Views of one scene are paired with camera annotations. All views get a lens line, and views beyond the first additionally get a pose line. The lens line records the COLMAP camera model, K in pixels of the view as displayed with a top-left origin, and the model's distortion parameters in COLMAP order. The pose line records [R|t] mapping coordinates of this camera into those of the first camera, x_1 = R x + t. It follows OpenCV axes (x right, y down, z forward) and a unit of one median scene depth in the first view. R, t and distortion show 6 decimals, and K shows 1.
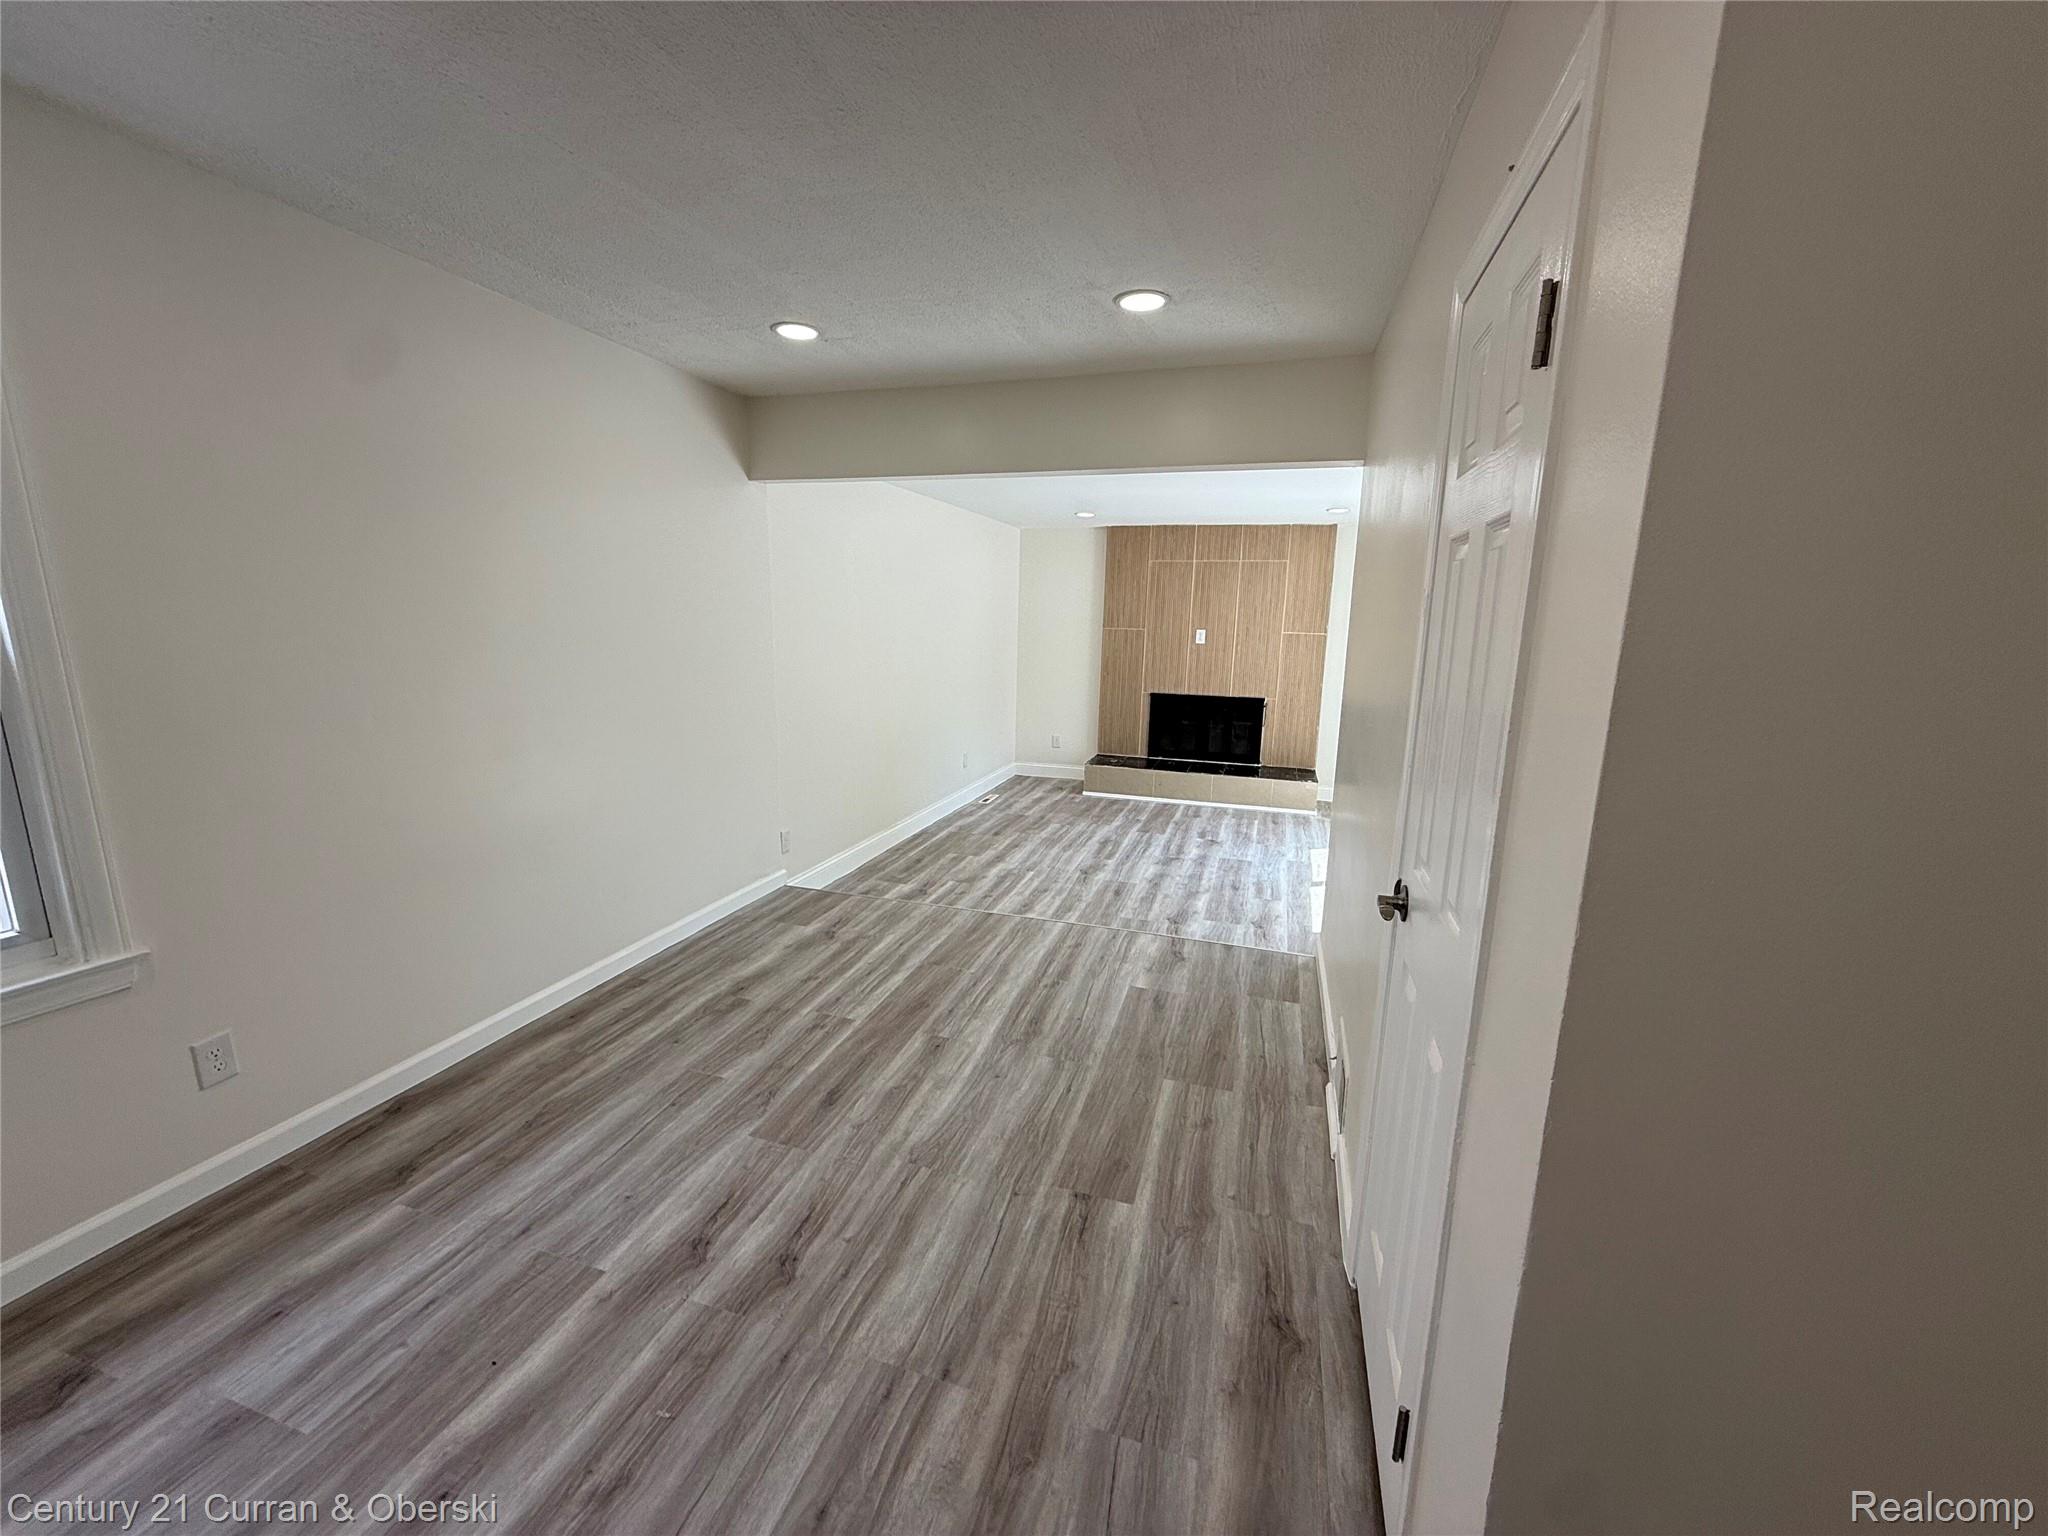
lens RADIAL K [[816.6, 0, 1016.8], [0, 816.6, 767.2], [0, 0, 1]] dist [-0.002262, 0.001288]
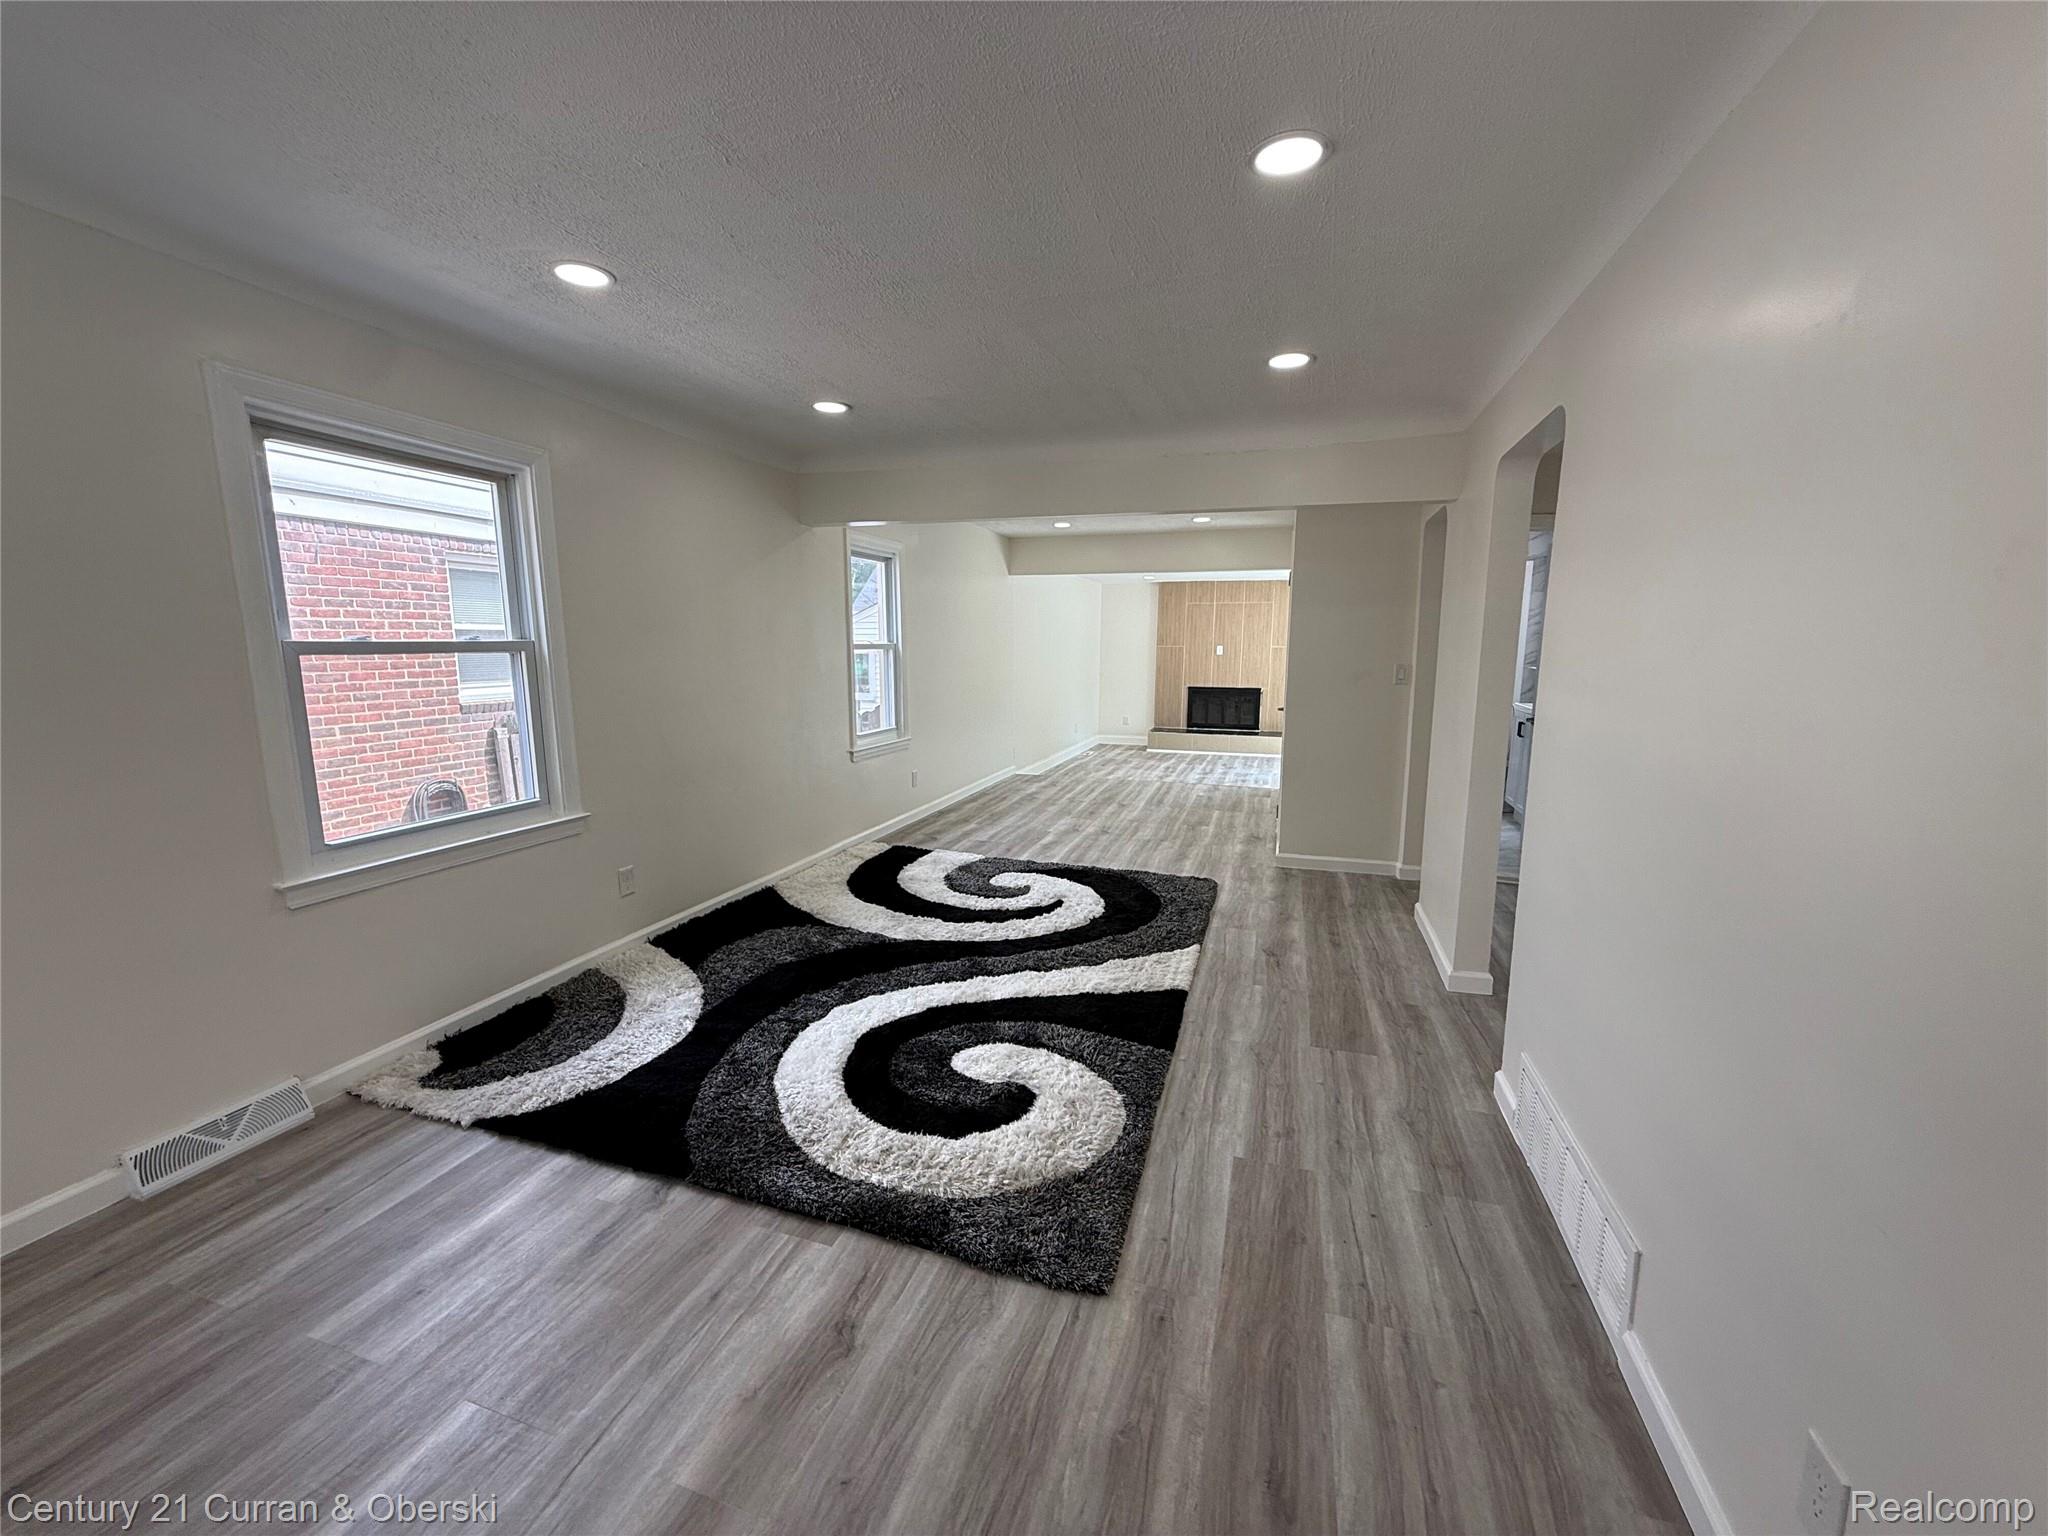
lens RADIAL K [[816.6, 0, 1030.1], [0, 816.6, 771.8], [0, 0, 1]] dist [-0.002262, 0.001288]
pose [[0.999923, -0.012379, 0.001247, -0.152770], [0.012410, 0.999504, -0.028943, 0.121172], [-0.000888, 0.028956, 0.999580, -0.595295]]
